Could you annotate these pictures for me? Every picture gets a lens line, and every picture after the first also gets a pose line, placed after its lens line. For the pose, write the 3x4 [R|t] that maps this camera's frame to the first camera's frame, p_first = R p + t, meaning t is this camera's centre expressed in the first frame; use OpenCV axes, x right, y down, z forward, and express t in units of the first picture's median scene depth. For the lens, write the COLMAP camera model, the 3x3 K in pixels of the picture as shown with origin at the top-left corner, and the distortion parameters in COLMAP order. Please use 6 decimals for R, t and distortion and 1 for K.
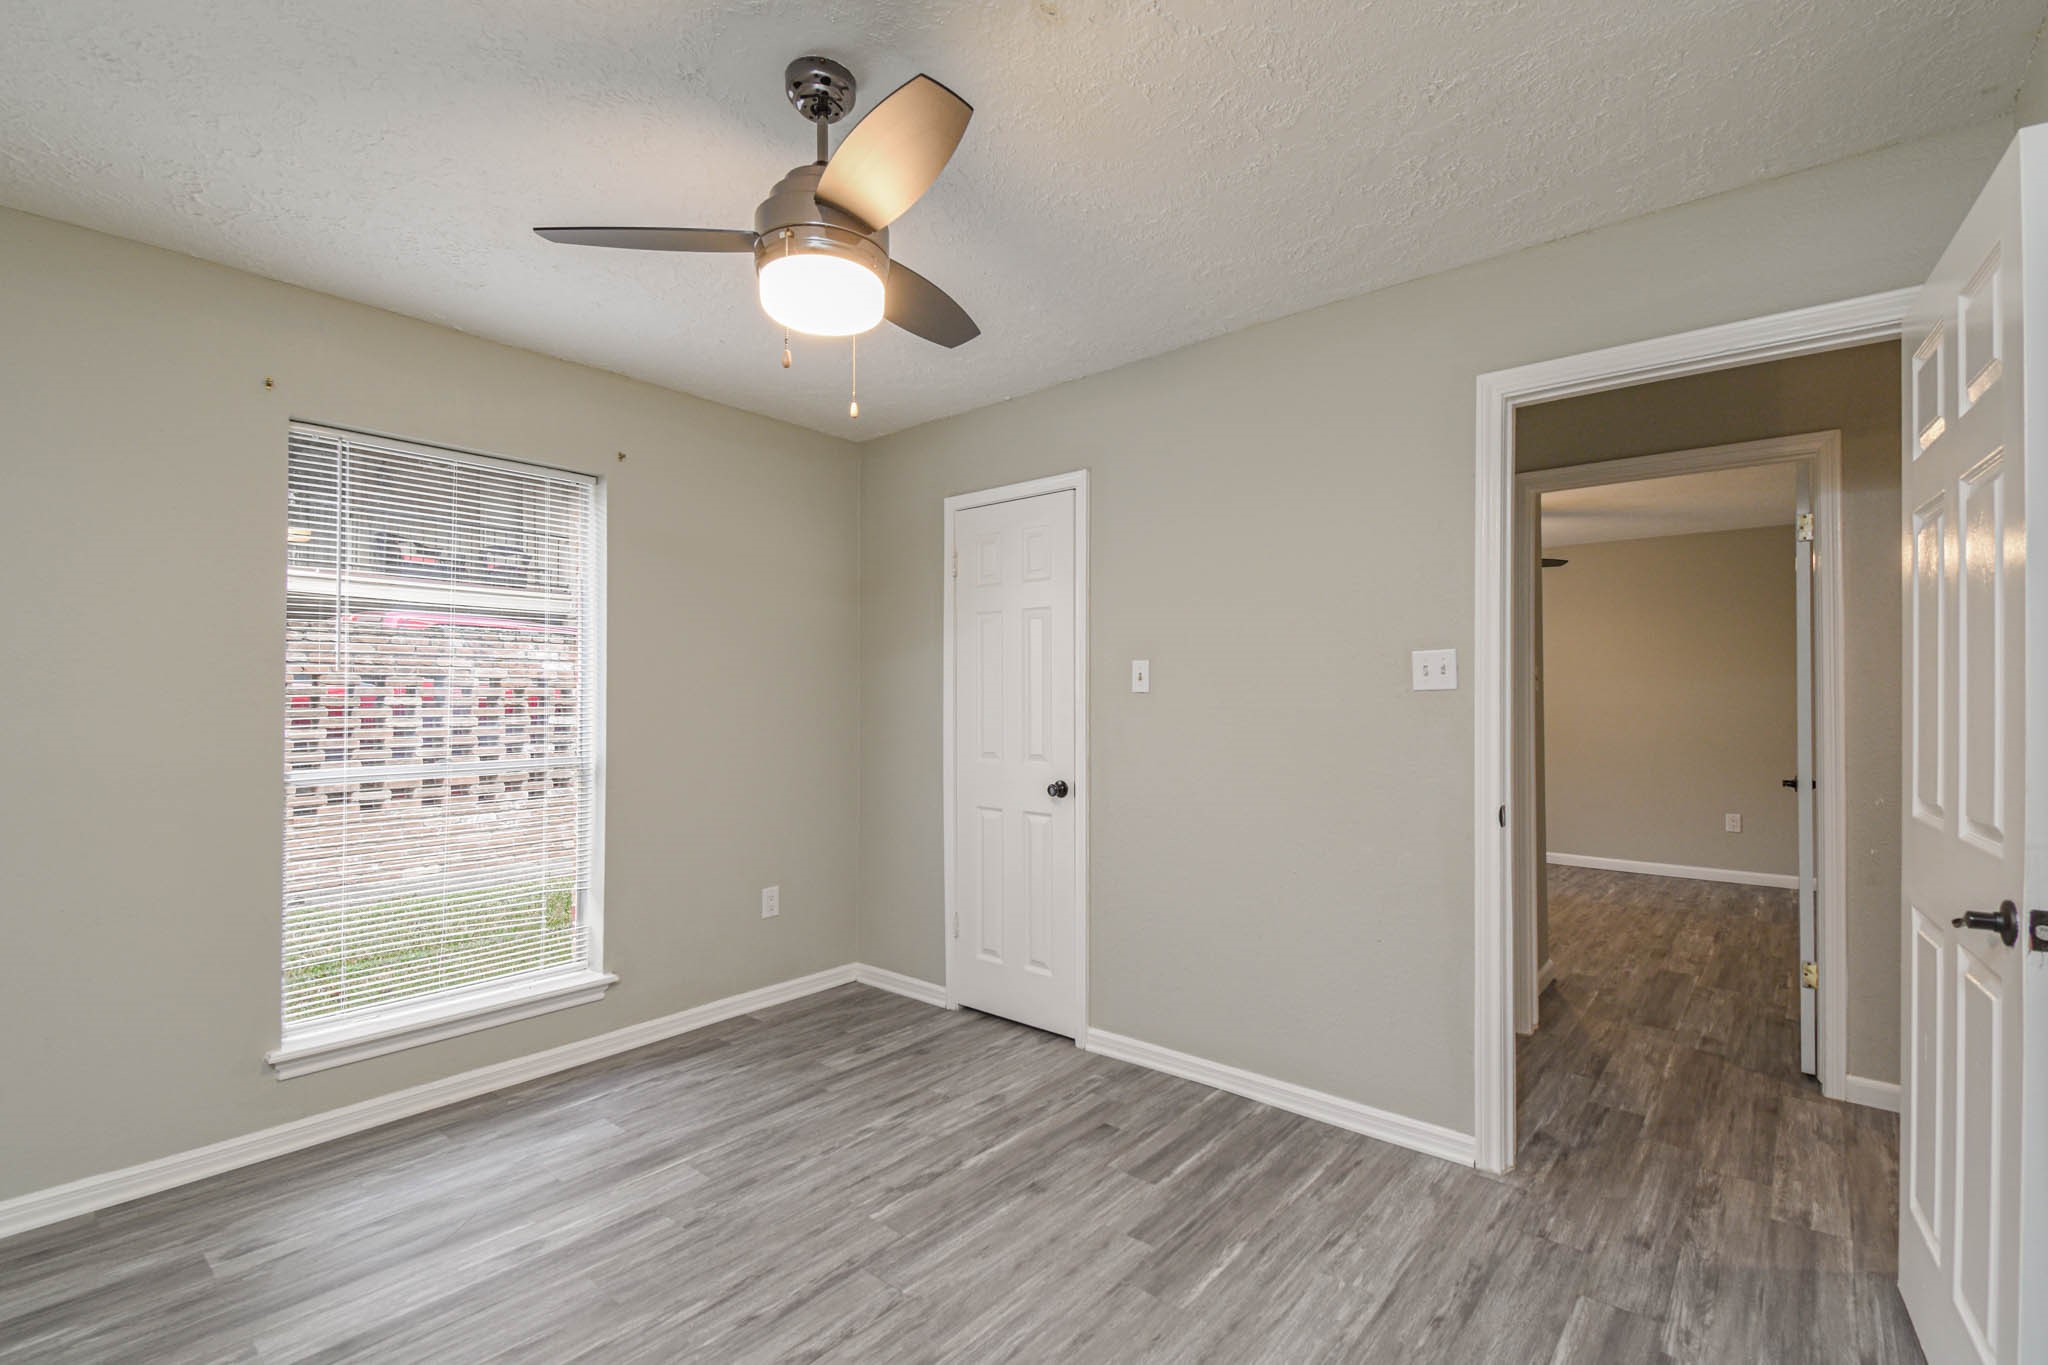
lens RADIAL K [[913.6, 0, 1060.6], [0, 913.6, 688.4], [0, 0, 1]] dist [0.001768, -0.009670]
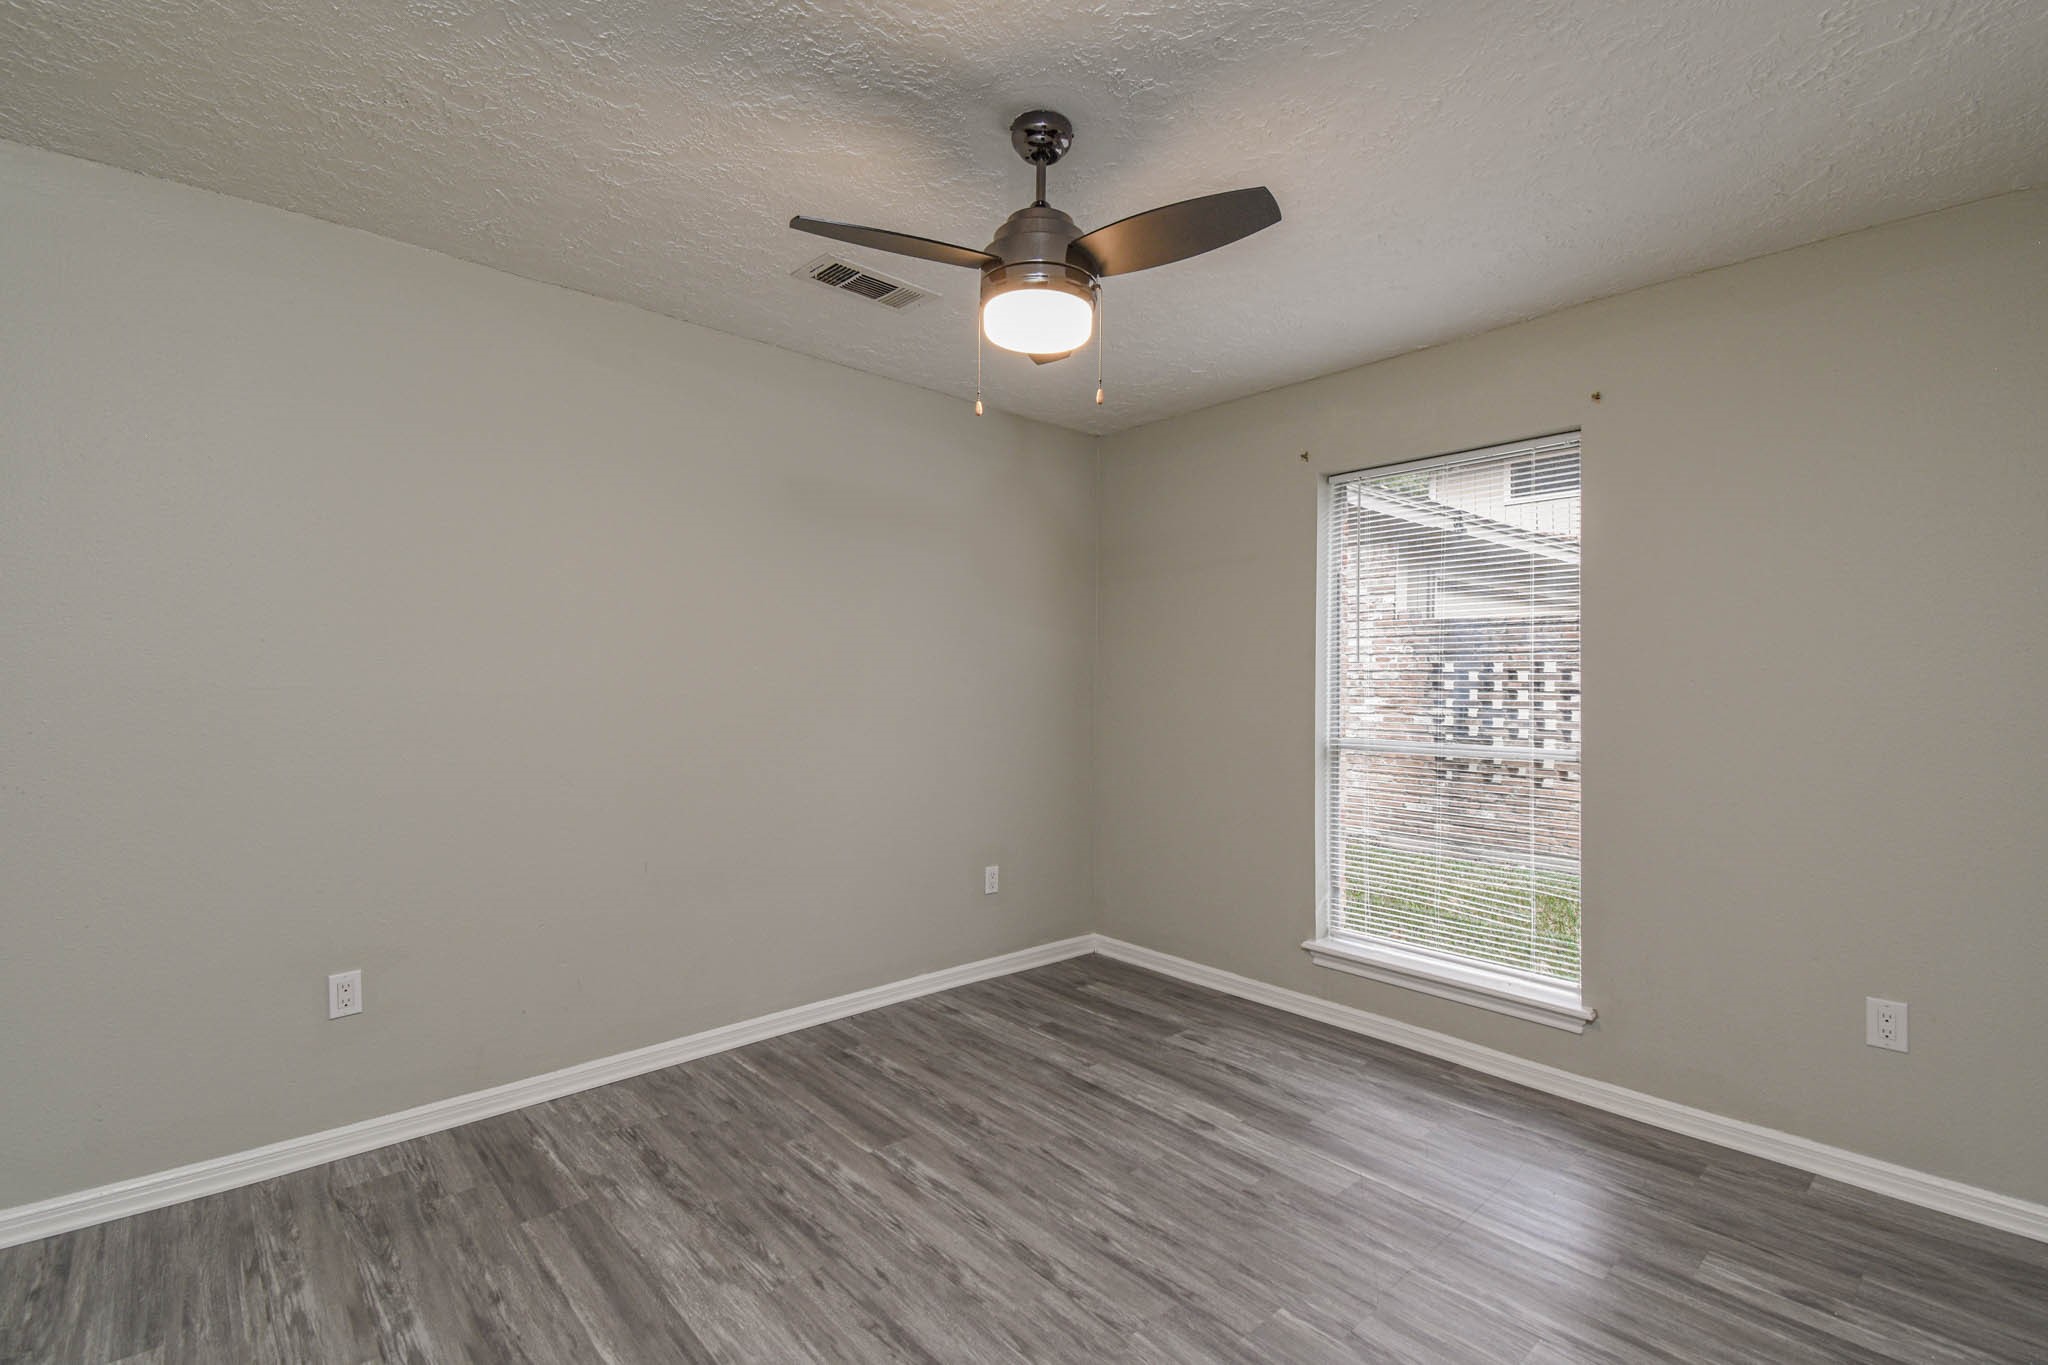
lens RADIAL K [[934.5, 0, 1020.8], [0, 934.5, 670.2], [0, 0, 1]] dist [0.040886, -0.025642]
pose [[-0.179895, -0.012832, -0.983602, 0.607234], [0.001937, 0.999908, -0.013399, 0.010516], [0.983684, -0.004316, -0.179854, 0.819909]]
